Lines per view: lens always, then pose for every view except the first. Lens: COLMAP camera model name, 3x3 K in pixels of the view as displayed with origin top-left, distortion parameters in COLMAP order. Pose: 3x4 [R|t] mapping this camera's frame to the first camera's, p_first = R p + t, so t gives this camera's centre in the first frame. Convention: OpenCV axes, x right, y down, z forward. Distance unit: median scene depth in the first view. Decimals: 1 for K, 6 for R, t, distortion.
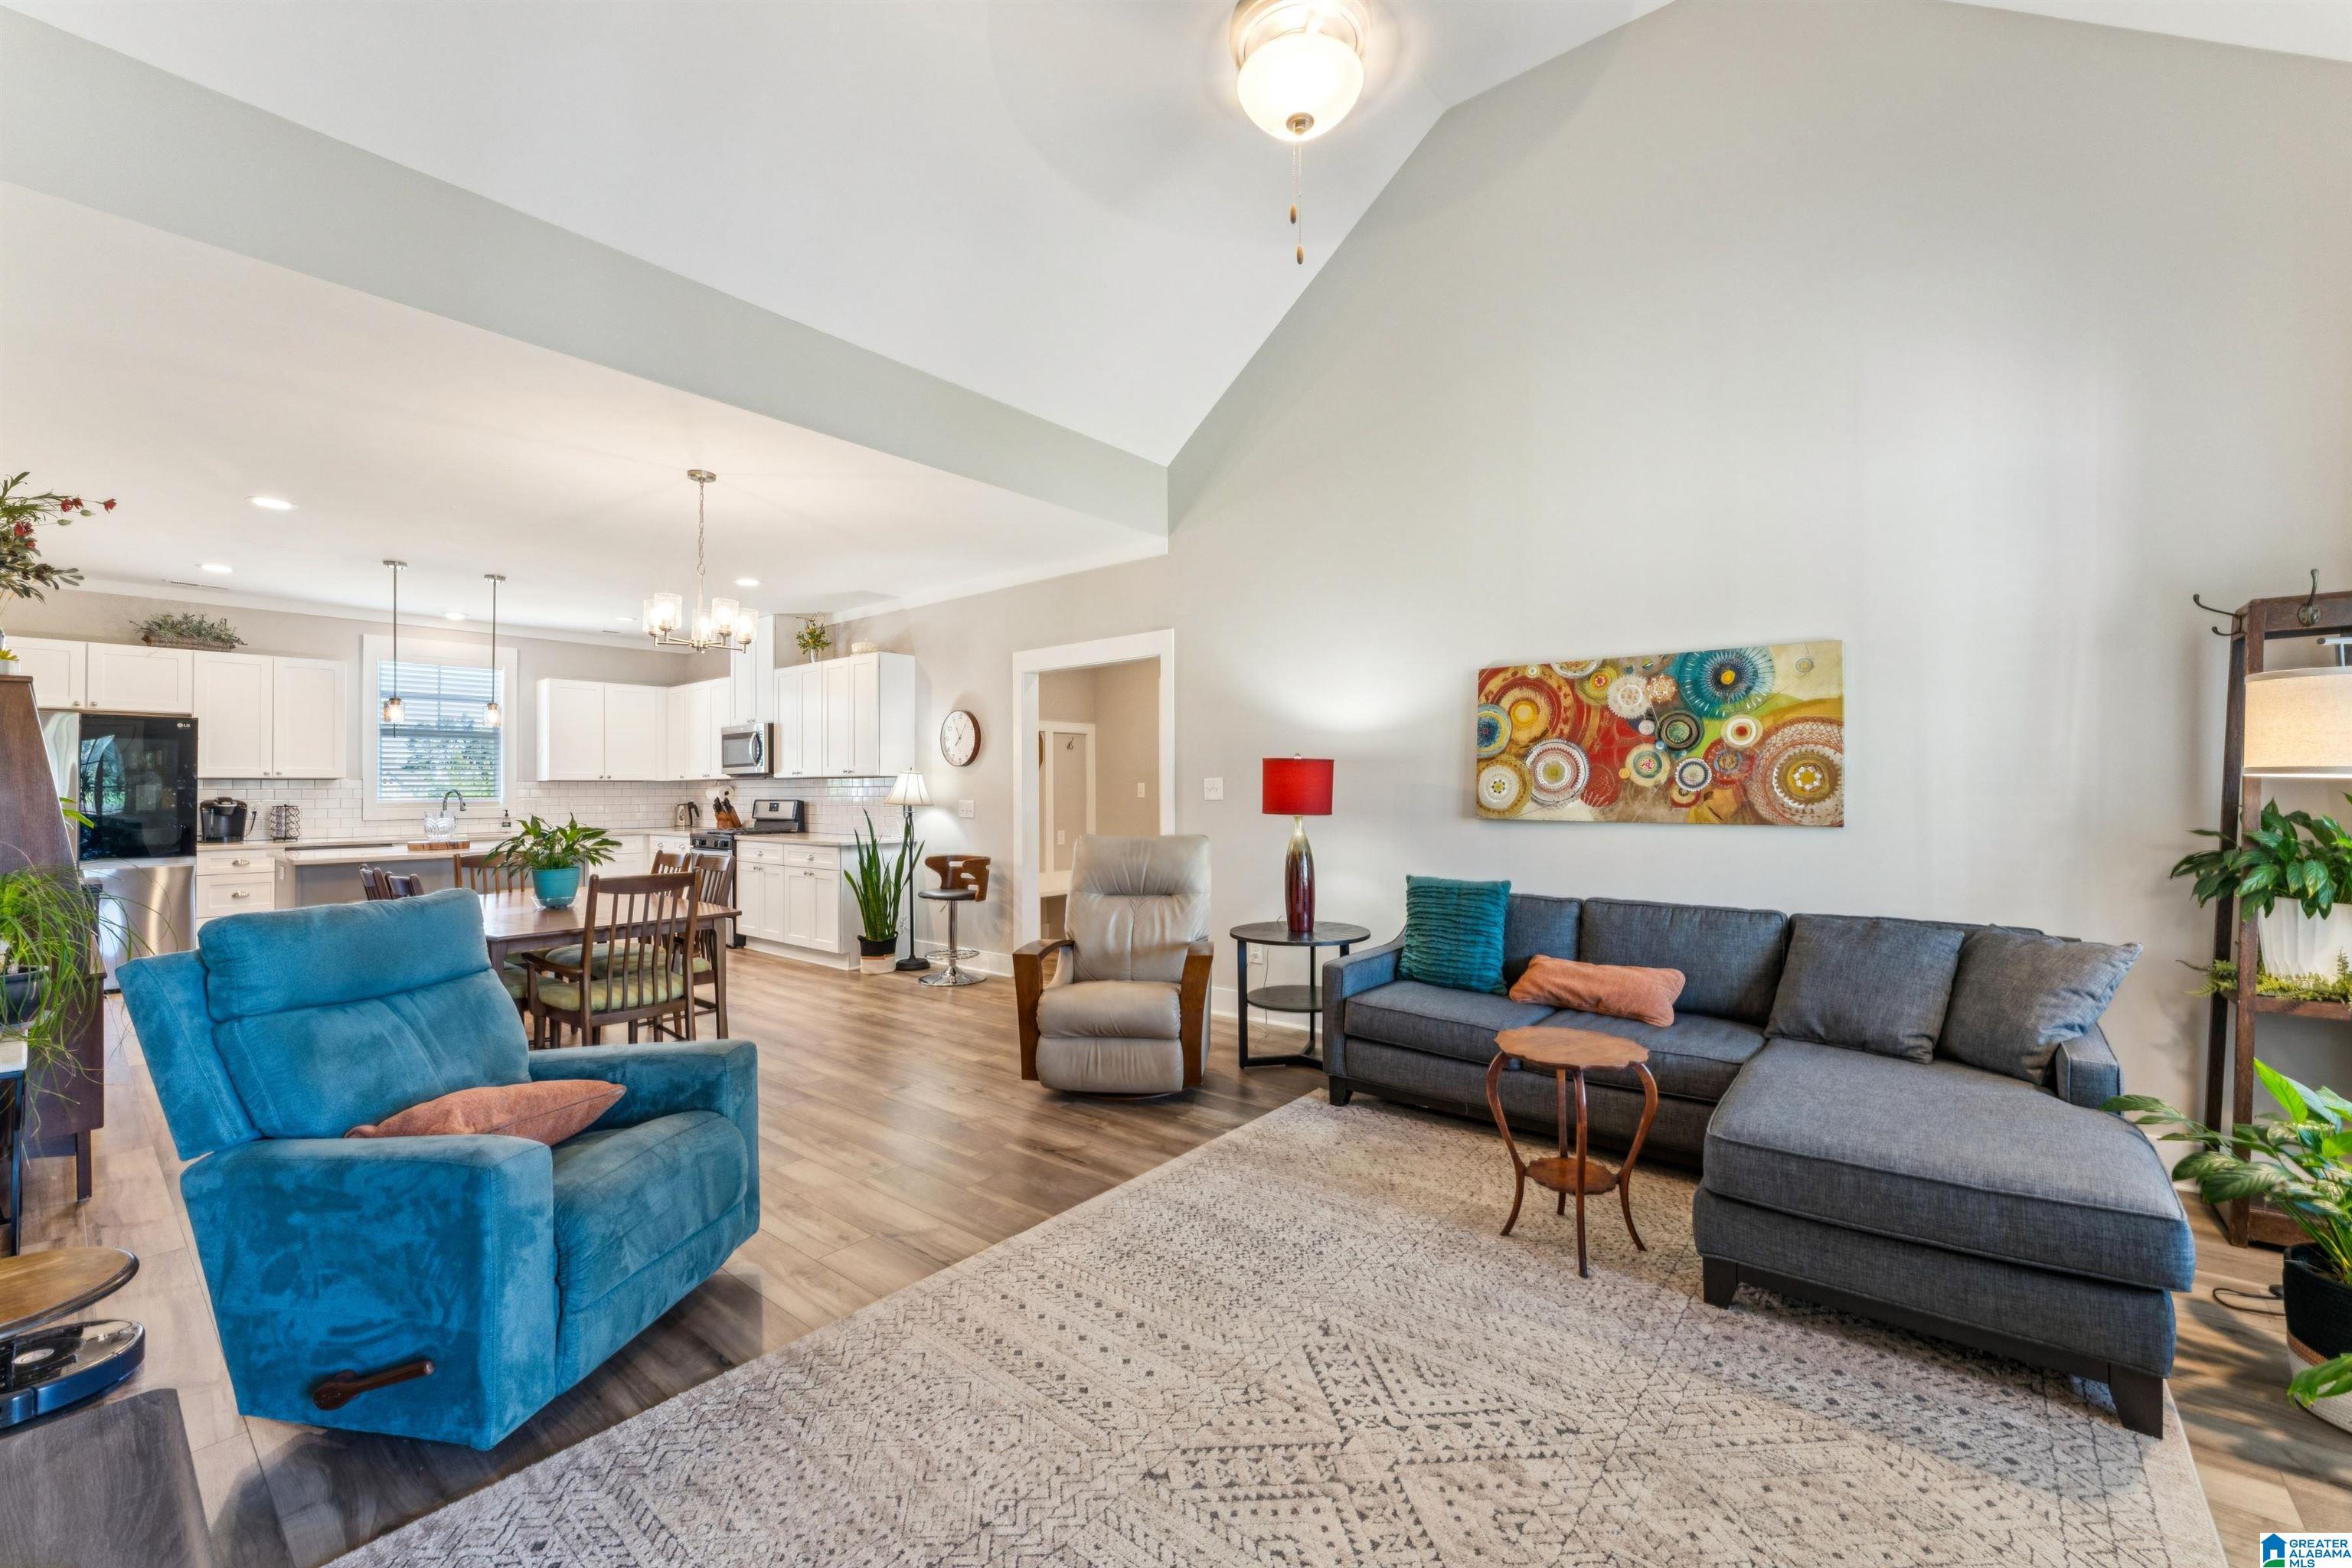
lens RADIAL K [[944.4, 0, 1166.6], [0, 944.4, 775.3], [0, 0, 1]] dist [0.002070, -0.001505]
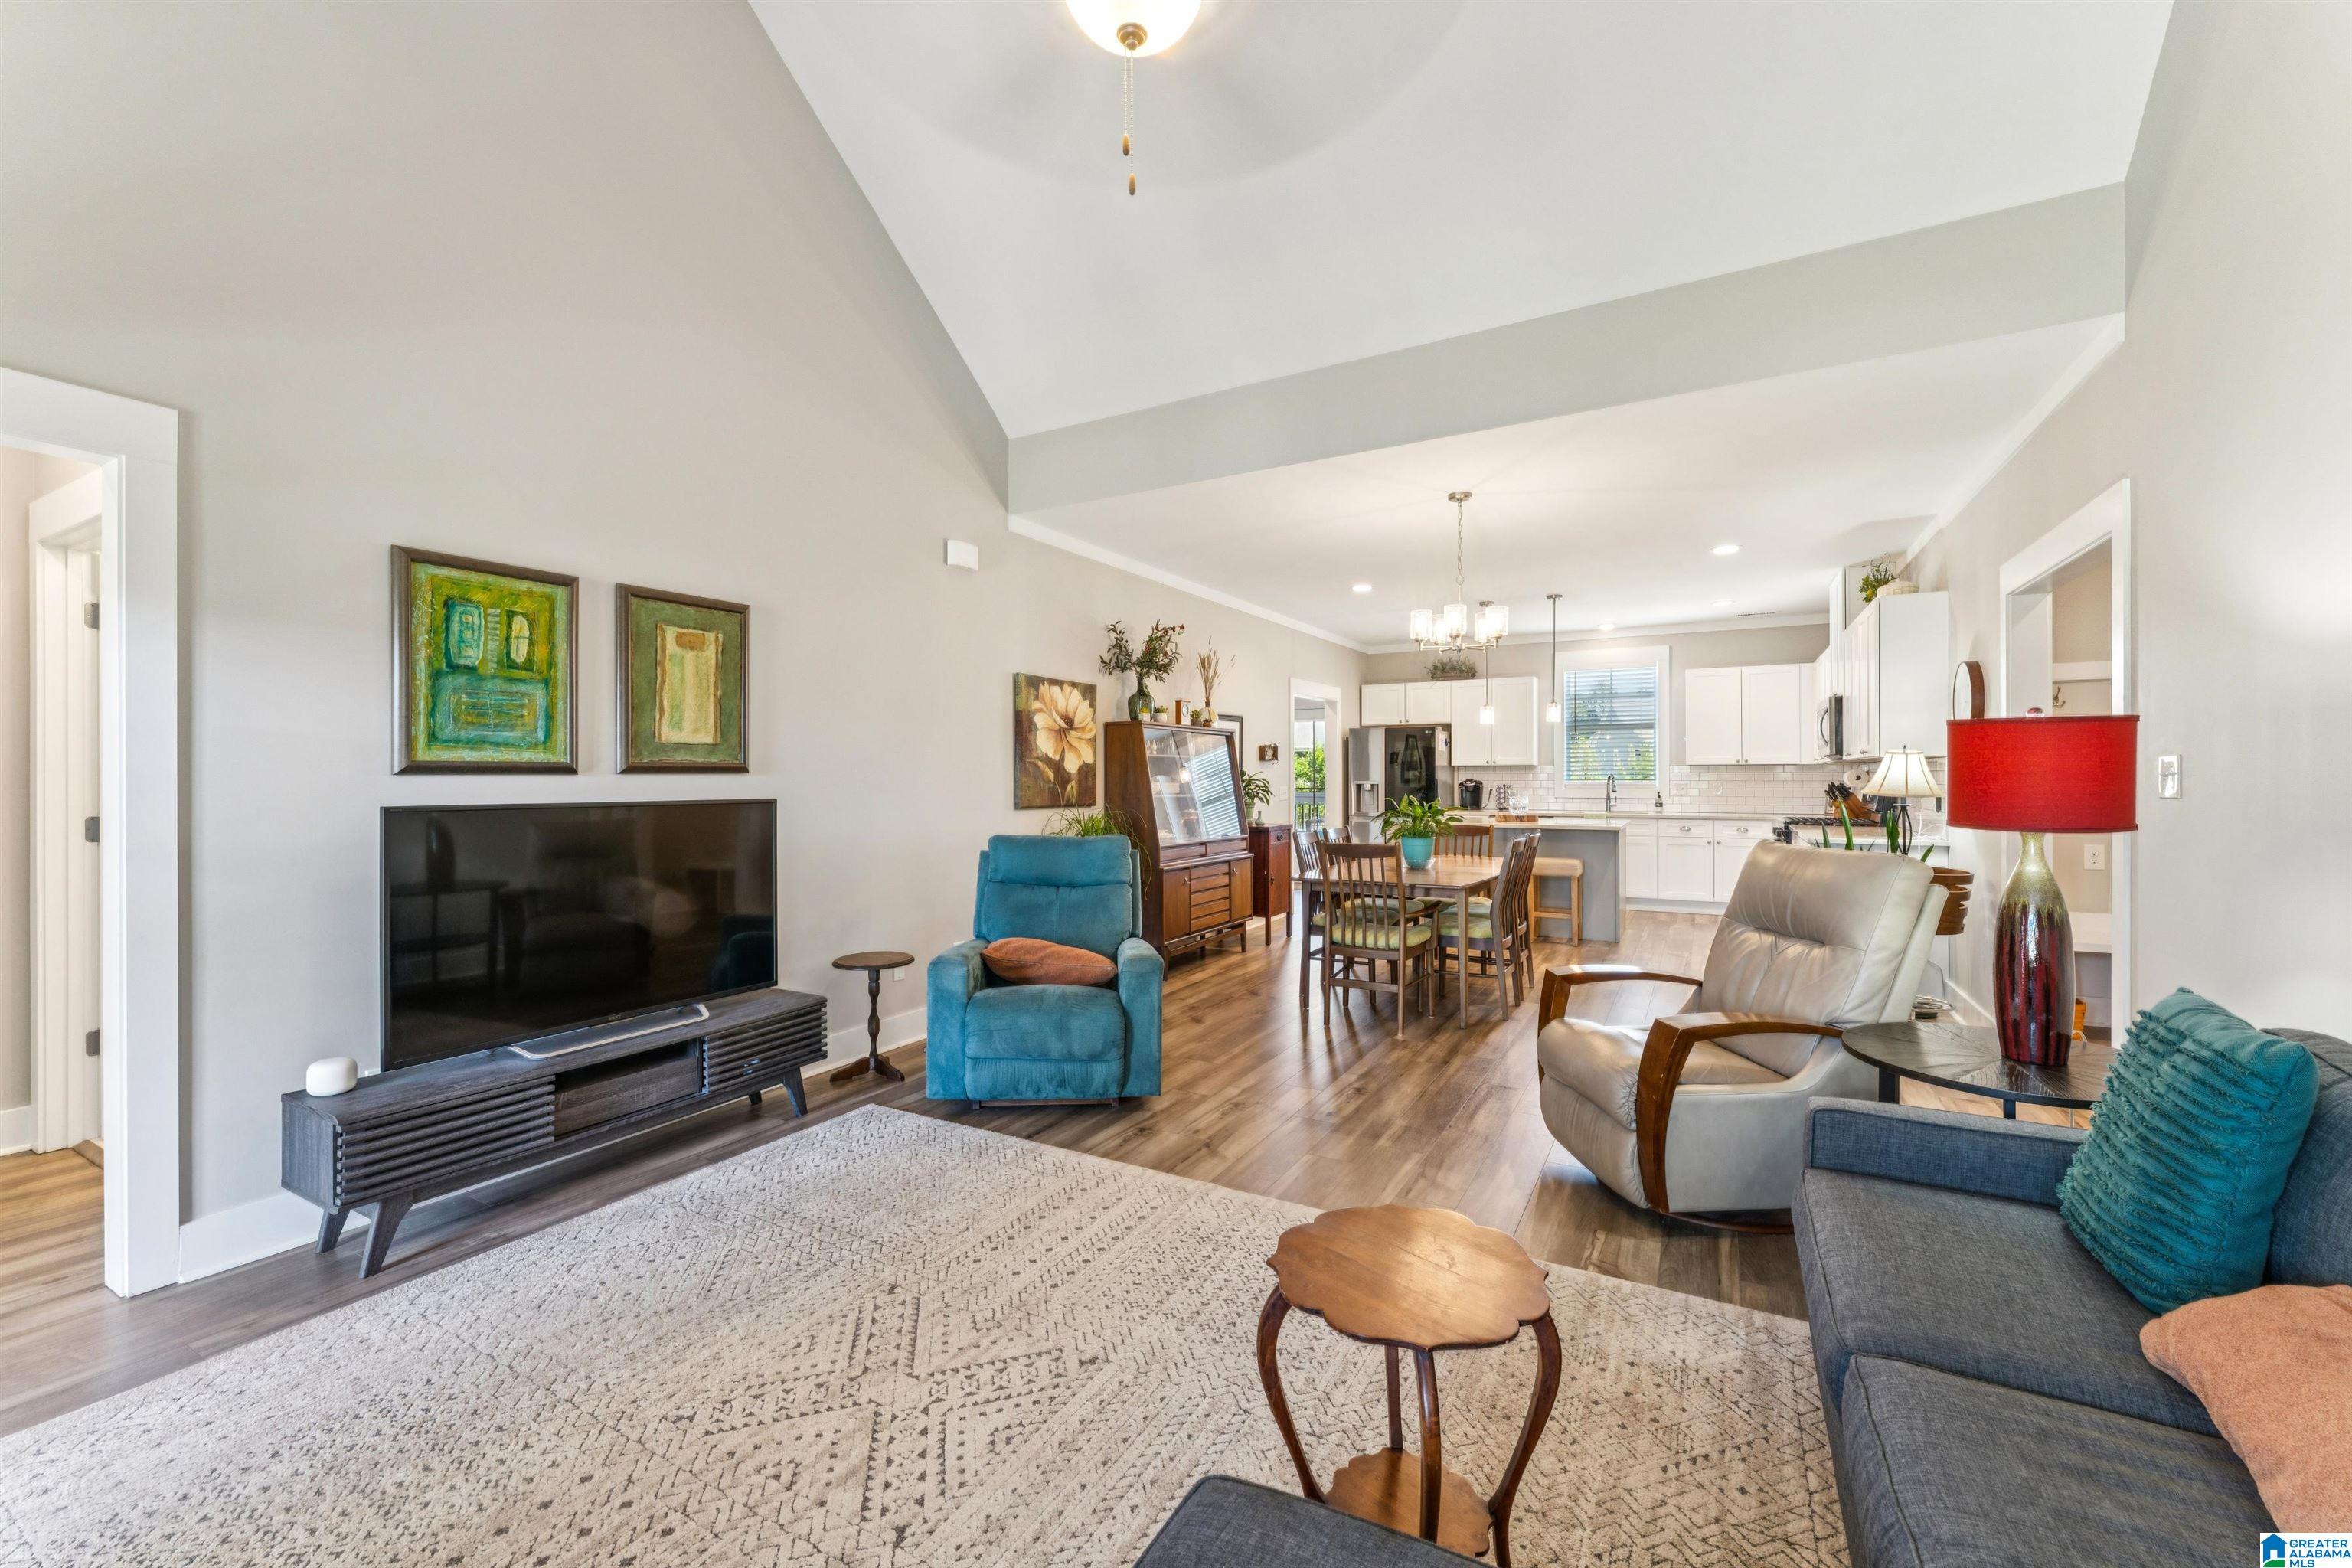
lens RADIAL K [[944.4, 0, 1184.3], [0, 944.4, 765.7], [0, 0, 1]] dist [0.002070, -0.001505]
pose [[0.185681, -0.006366, -0.982590, 0.552786], [0.015477, 0.999874, -0.003554, 0.002586], [0.982488, -0.014548, 0.185756, 0.464153]]
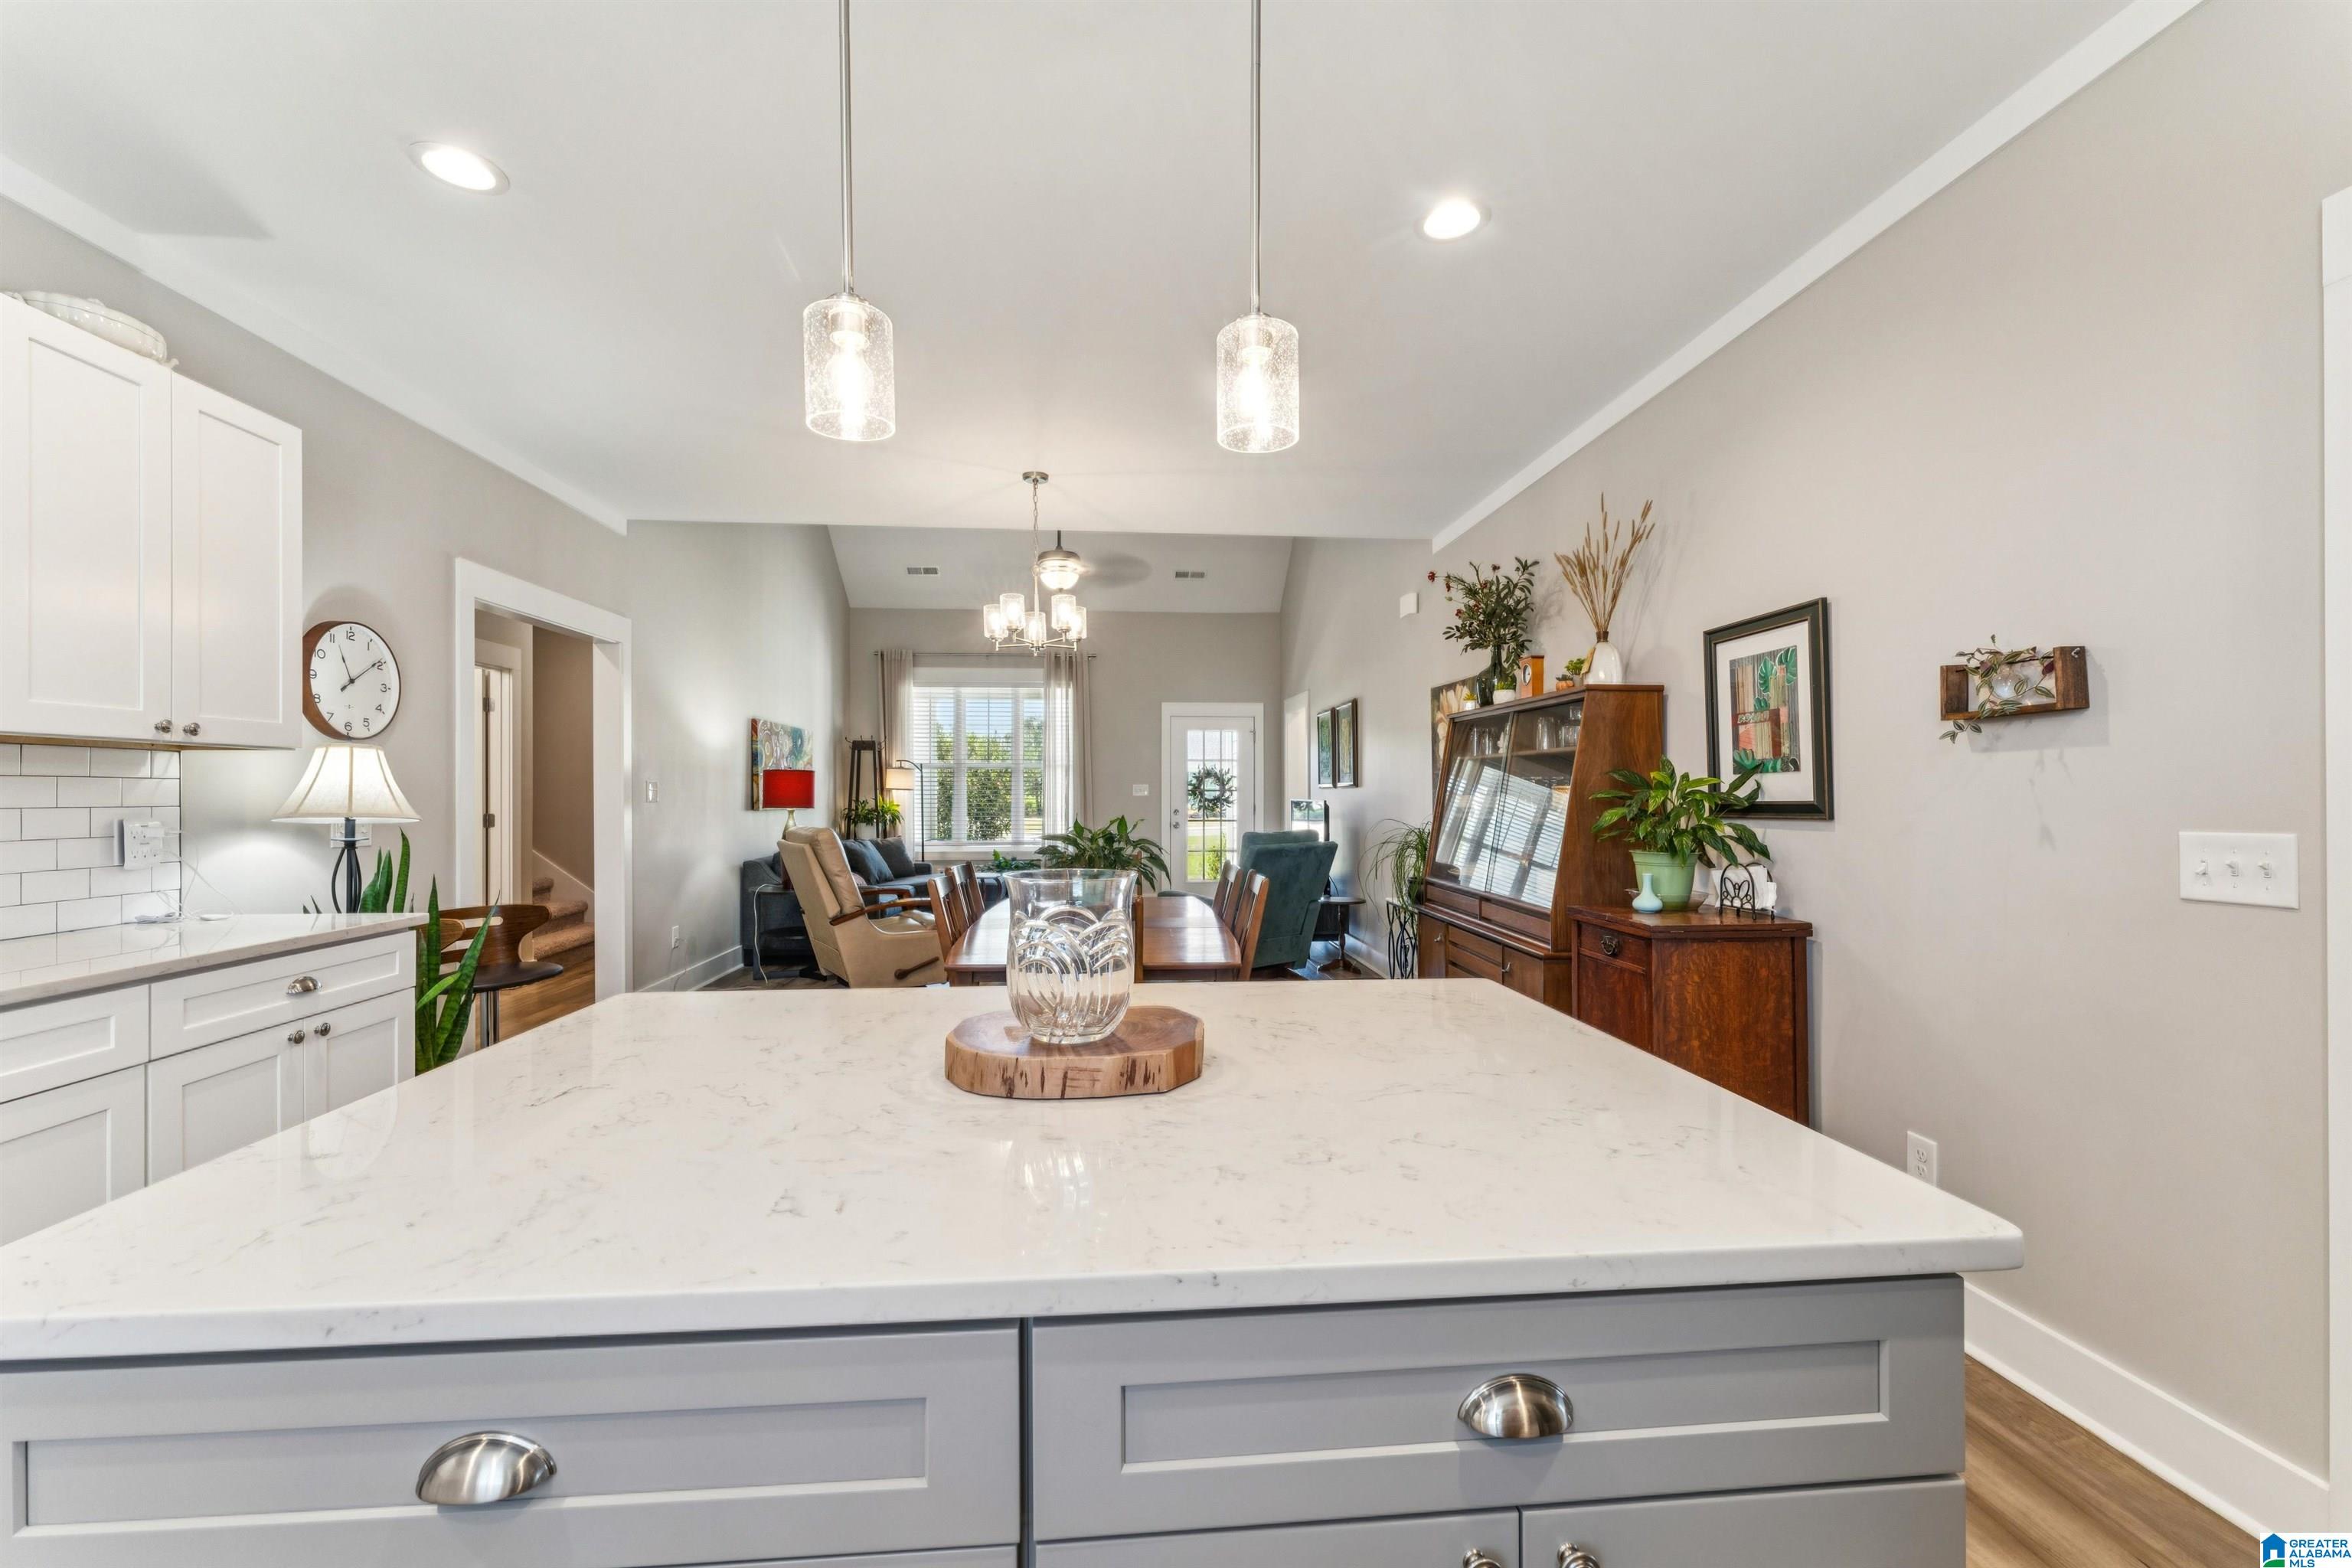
lens RADIAL K [[944.4, 0, 1174.3], [0, 944.4, 783.9], [0, 0, 1]] dist [0.002070, -0.001505]
pose [[-0.699877, 0.013251, 0.714141, -1.312490], [-0.004614, 0.999723, -0.023071, 0.033801], [-0.714249, -0.019442, -0.699622, 1.593881]]
